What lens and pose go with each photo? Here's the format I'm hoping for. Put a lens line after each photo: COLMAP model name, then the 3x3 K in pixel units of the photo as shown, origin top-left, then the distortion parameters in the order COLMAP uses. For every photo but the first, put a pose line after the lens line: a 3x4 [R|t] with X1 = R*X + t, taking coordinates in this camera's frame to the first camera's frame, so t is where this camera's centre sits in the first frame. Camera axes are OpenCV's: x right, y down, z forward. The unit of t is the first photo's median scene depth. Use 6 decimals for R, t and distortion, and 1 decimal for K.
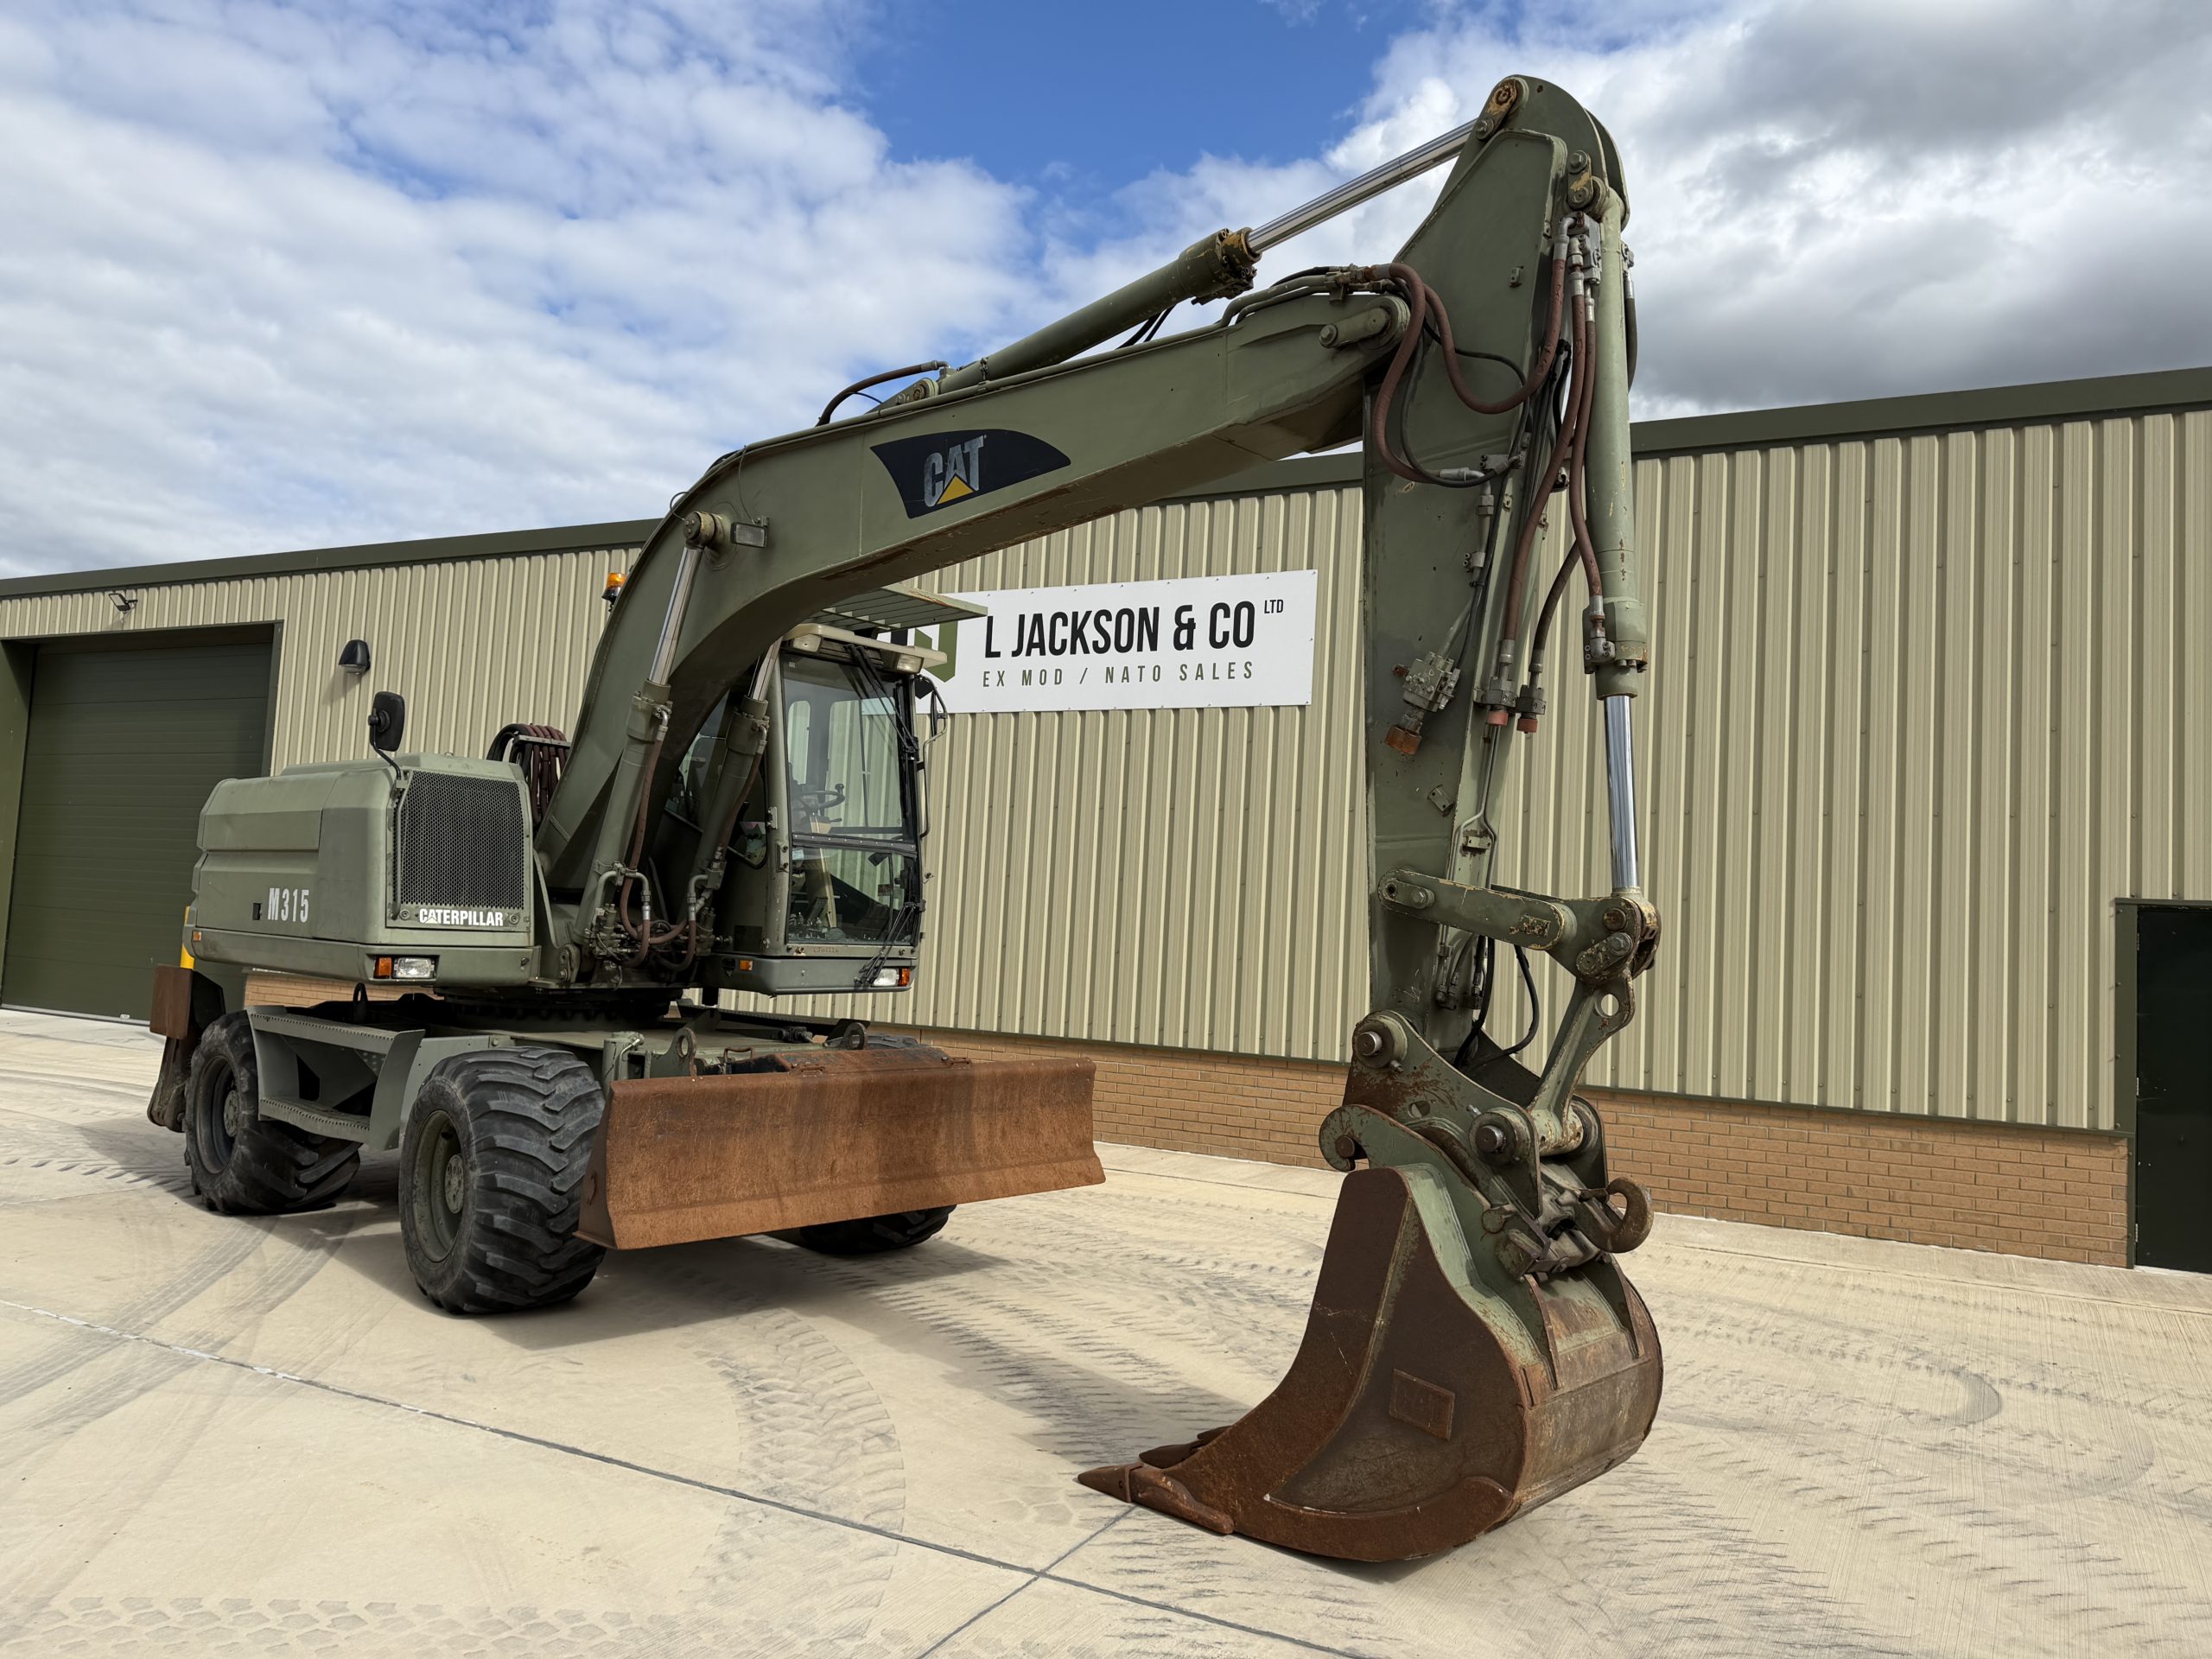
lens RADIAL K [[1535.6, 0, 1106.0], [0, 1535.6, 829.5], [0, 0, 1]] dist [0.057078, -0.071487]
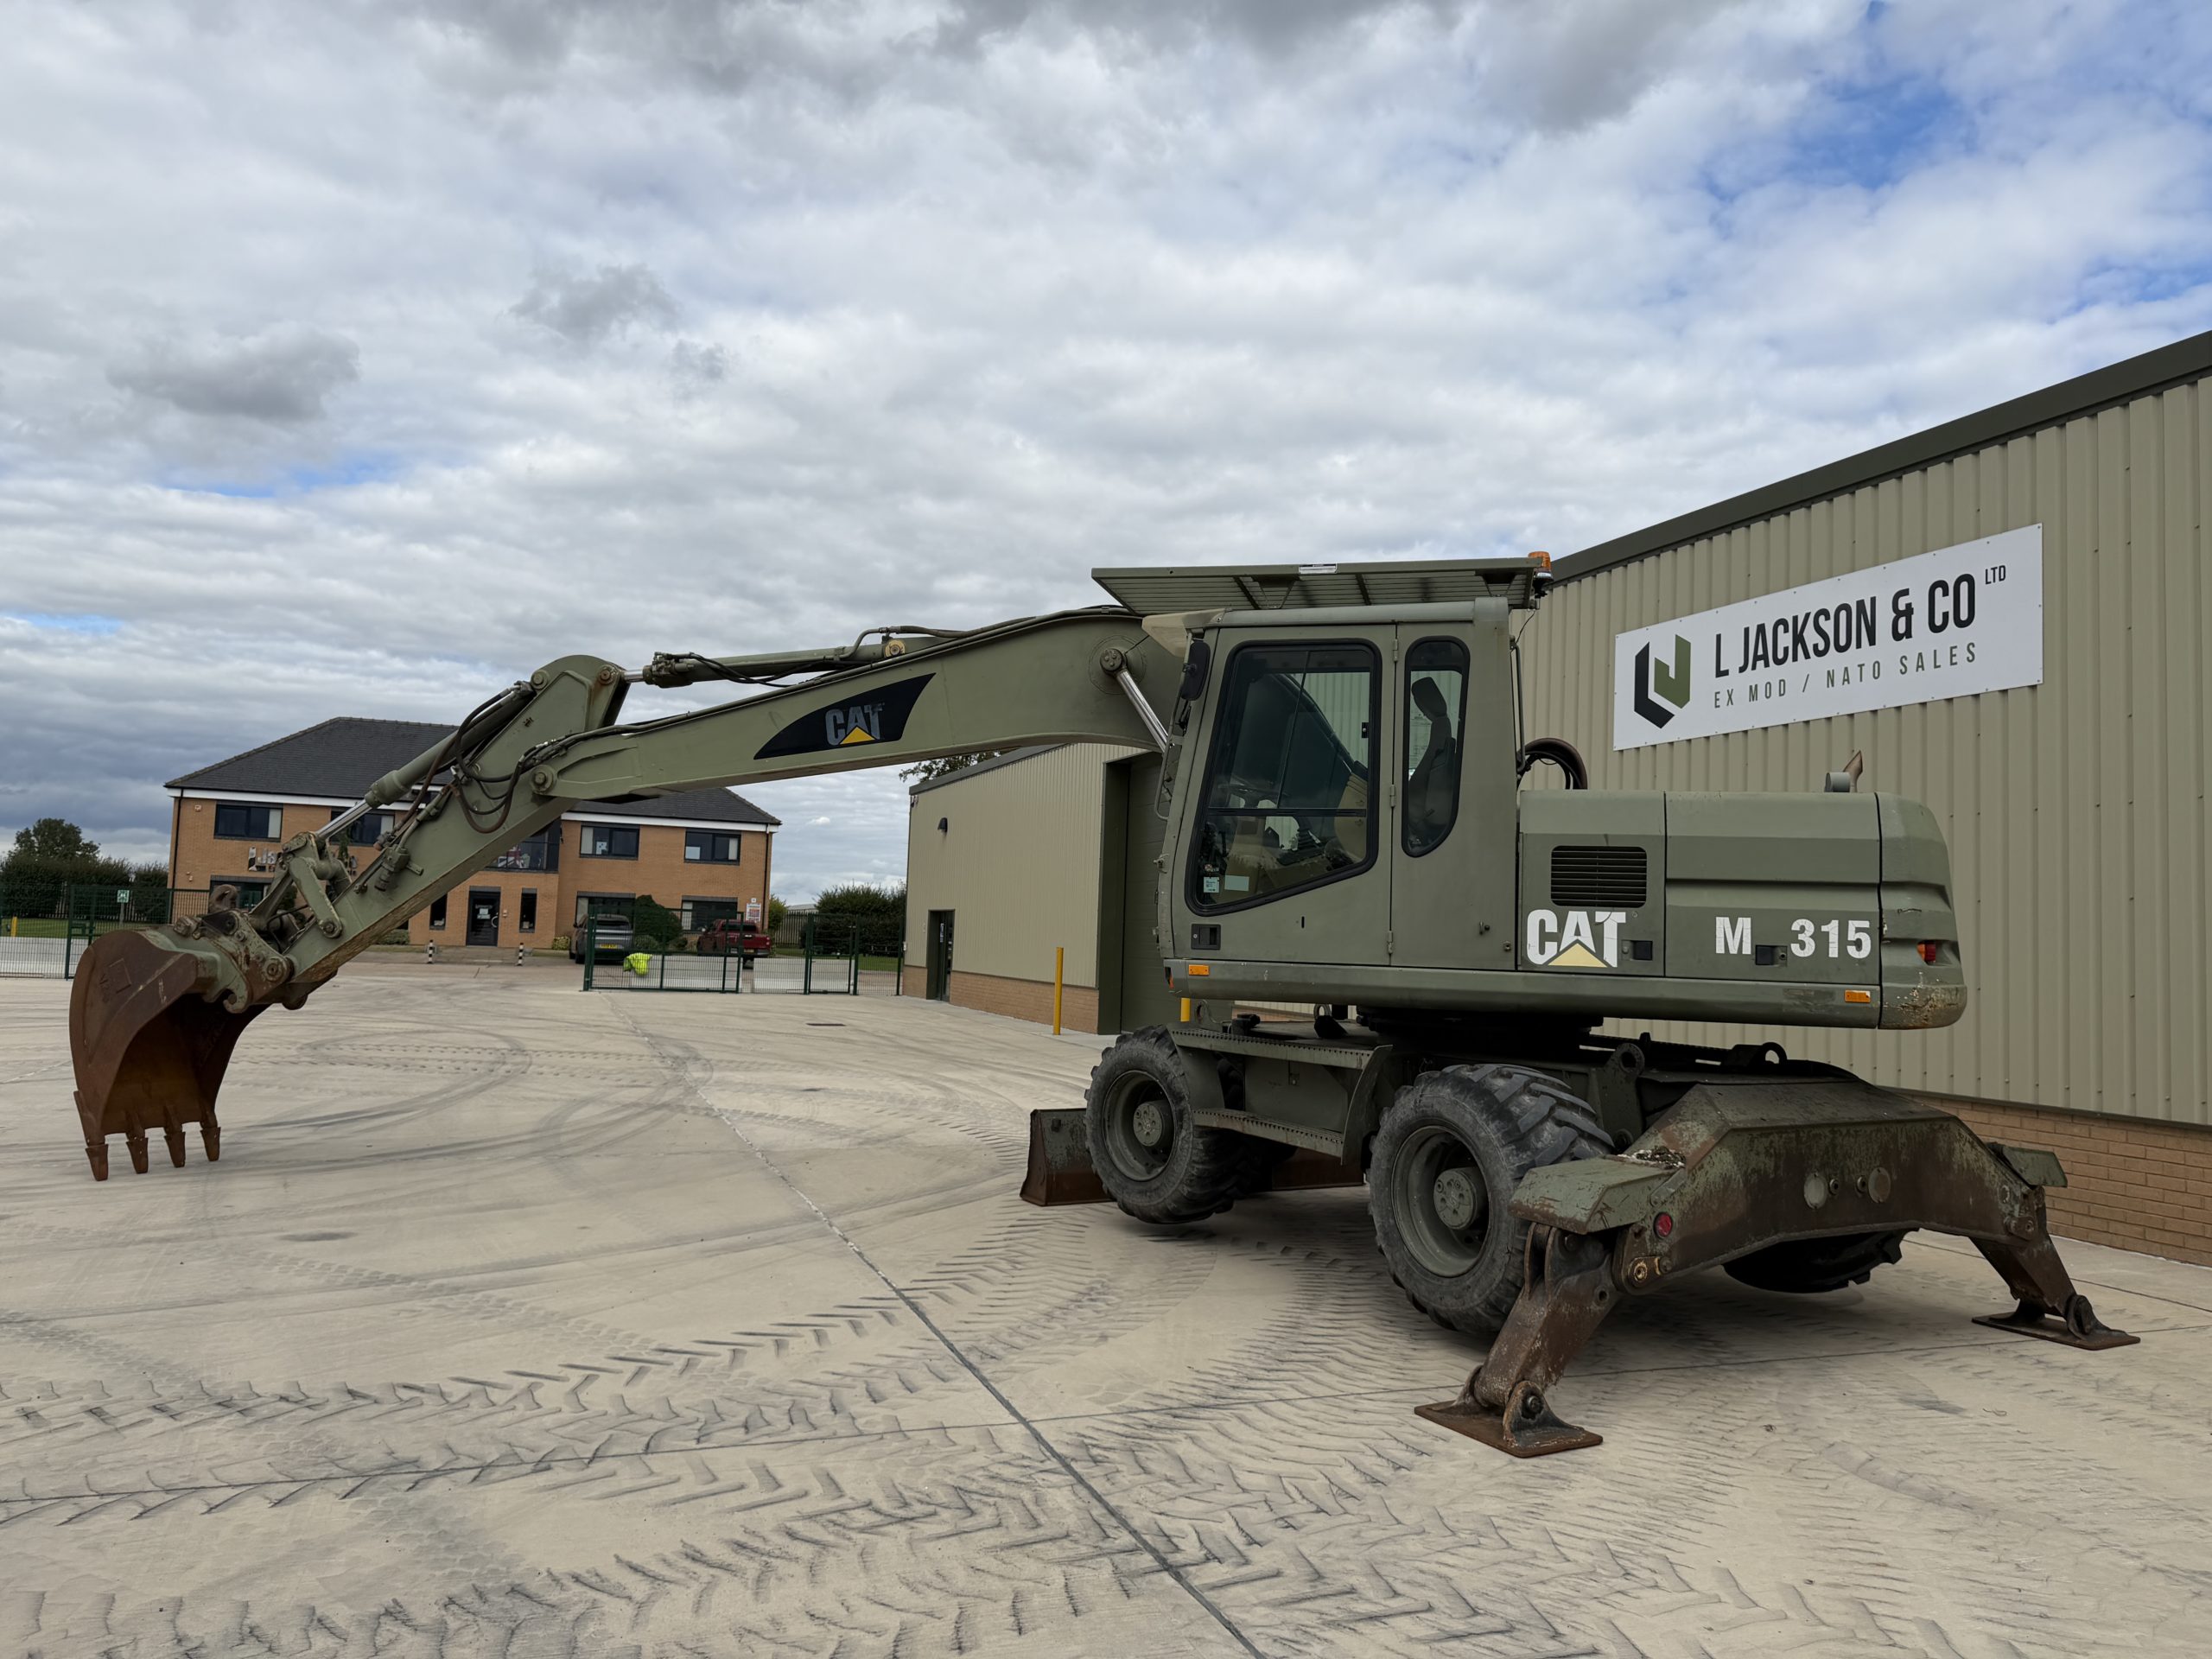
lens RADIAL K [[1566.8, 0, 1107.8], [0, 1566.8, 839.7], [0, 0, 1]] dist [0.006474, -0.011044]
pose [[0.731826, -0.069030, -0.677986, 0.416834], [0.047462, 0.997604, -0.050342, 0.028039], [0.679836, 0.004663, 0.733349, 0.036471]]
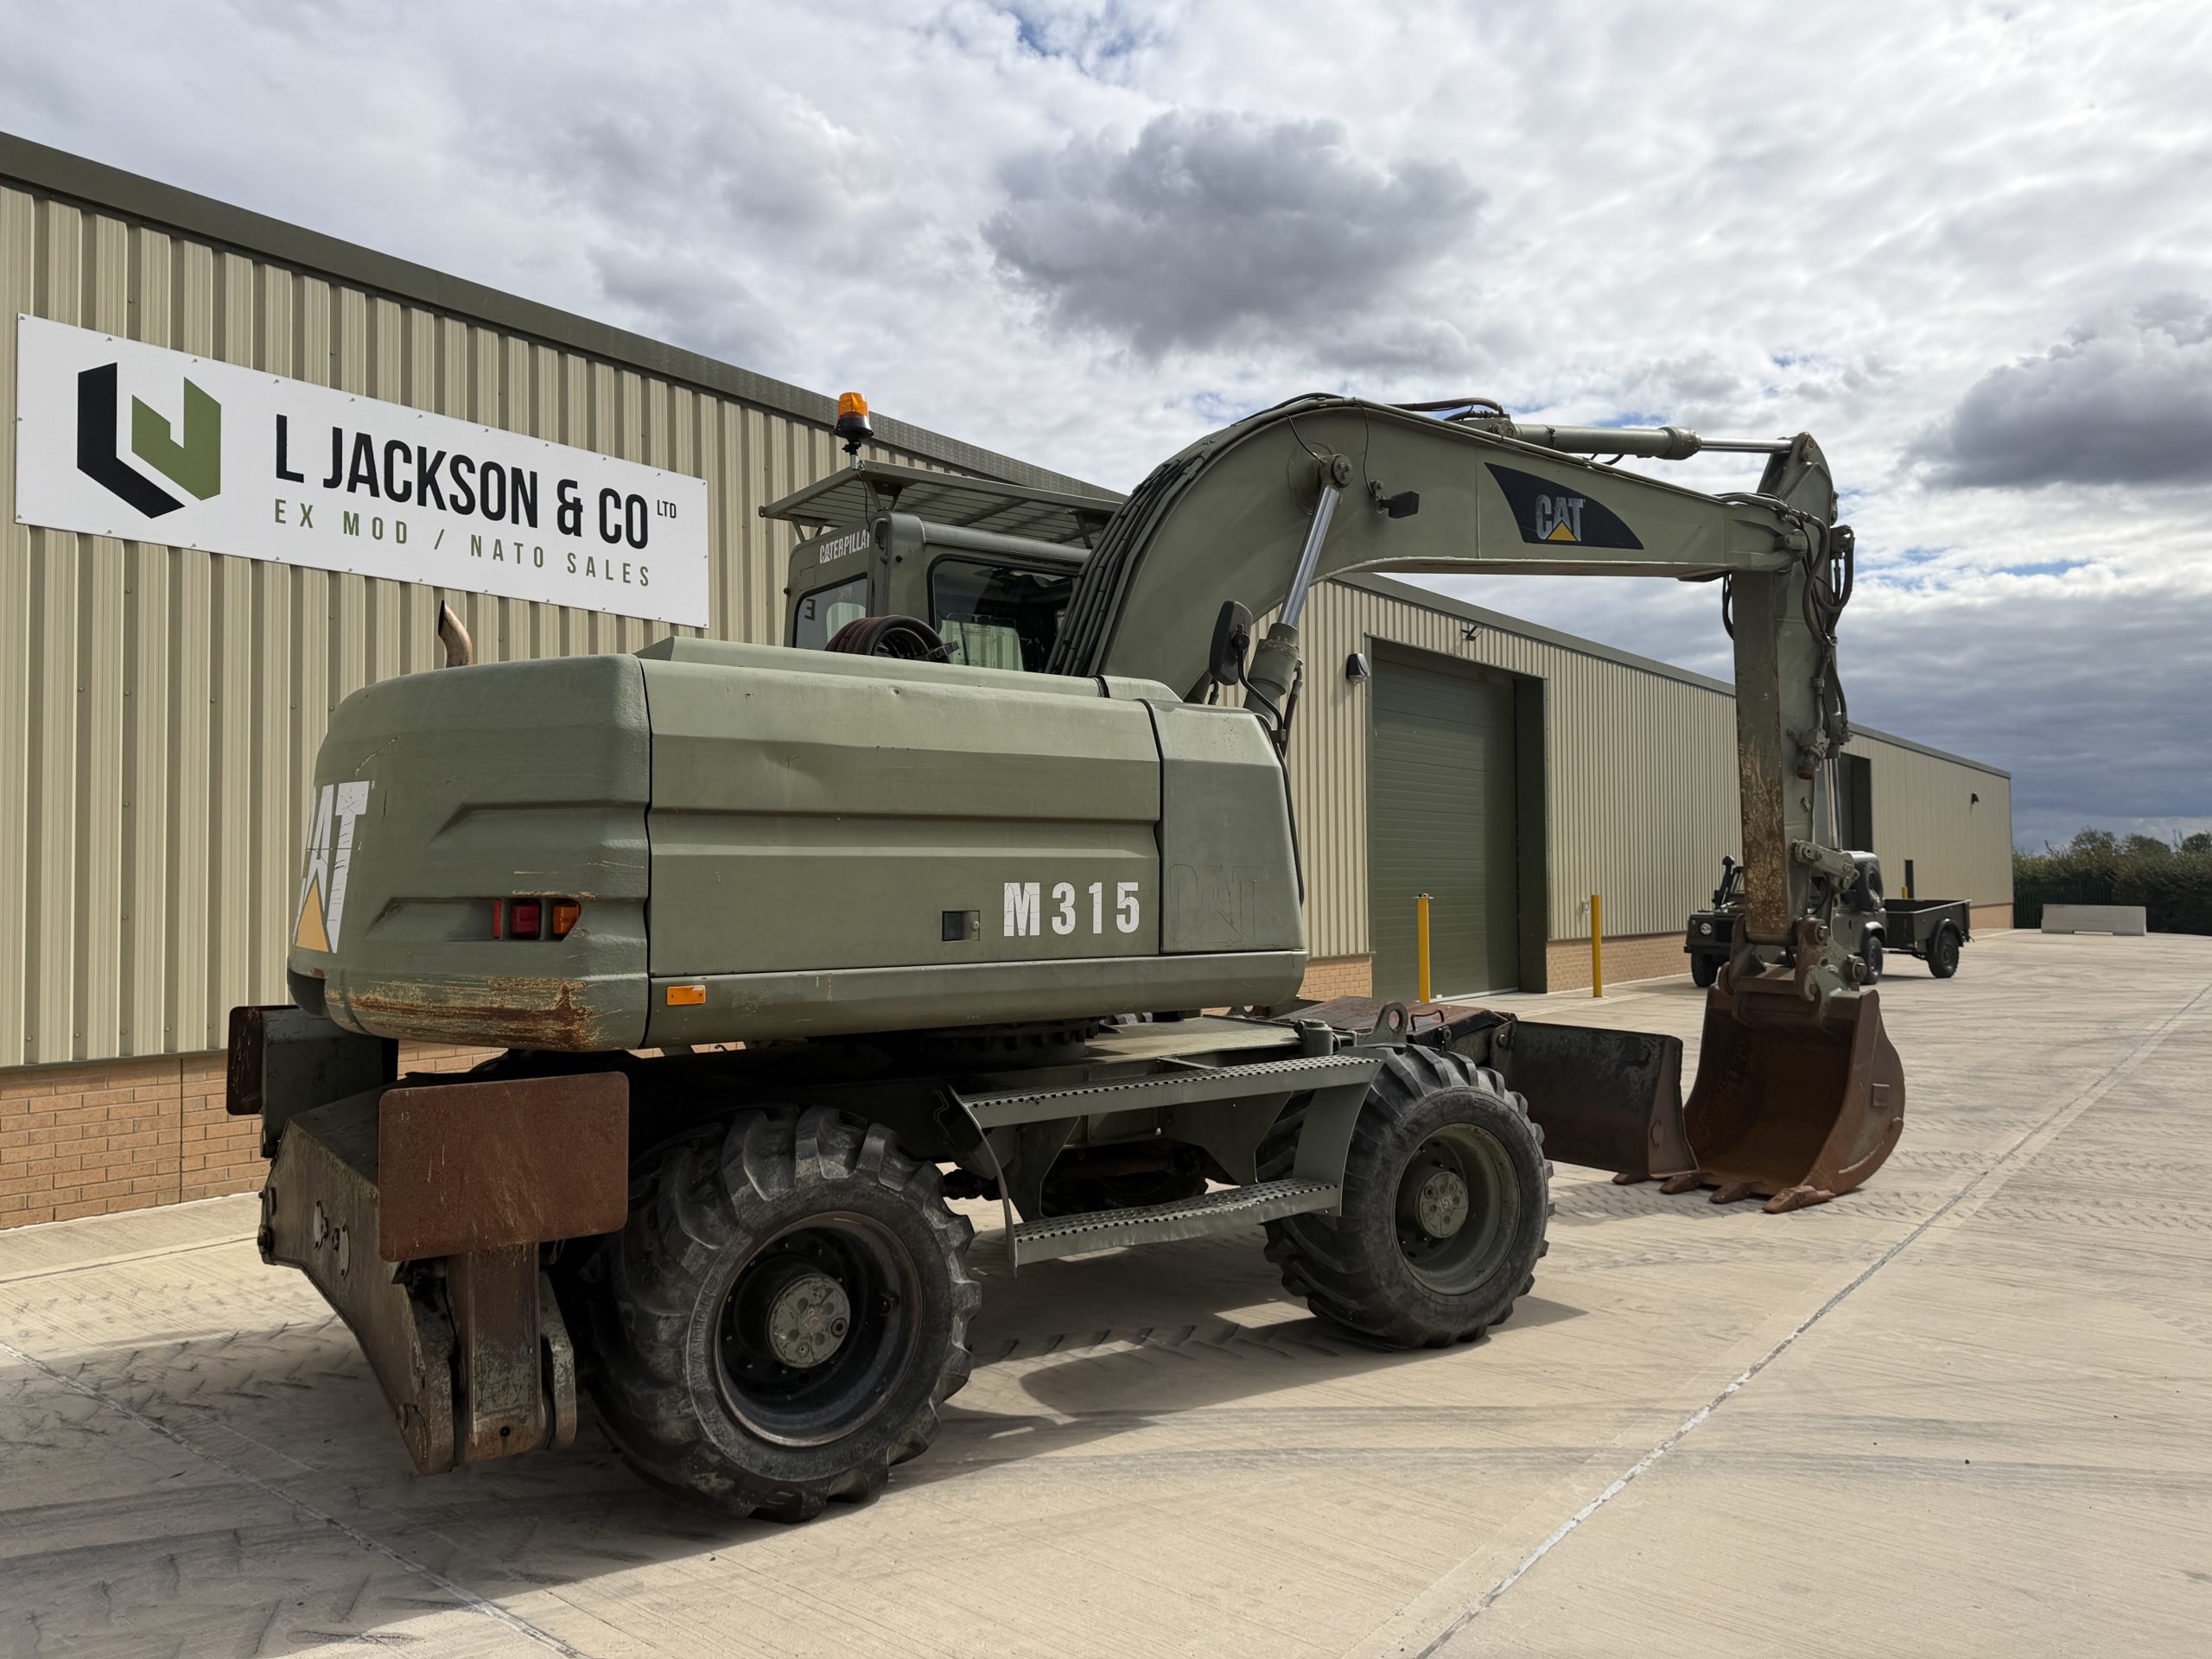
lens RADIAL K [[1555.5, 0, 1094.0], [0, 1555.5, 833.0], [0, 0, 1]] dist [0.043851, -0.057377]
pose [[0.207644, -0.021752, 0.977963, -0.922176], [-0.051798, 0.998106, 0.033198, -0.001194], [-0.976832, -0.057550, 0.206124, 0.714362]]
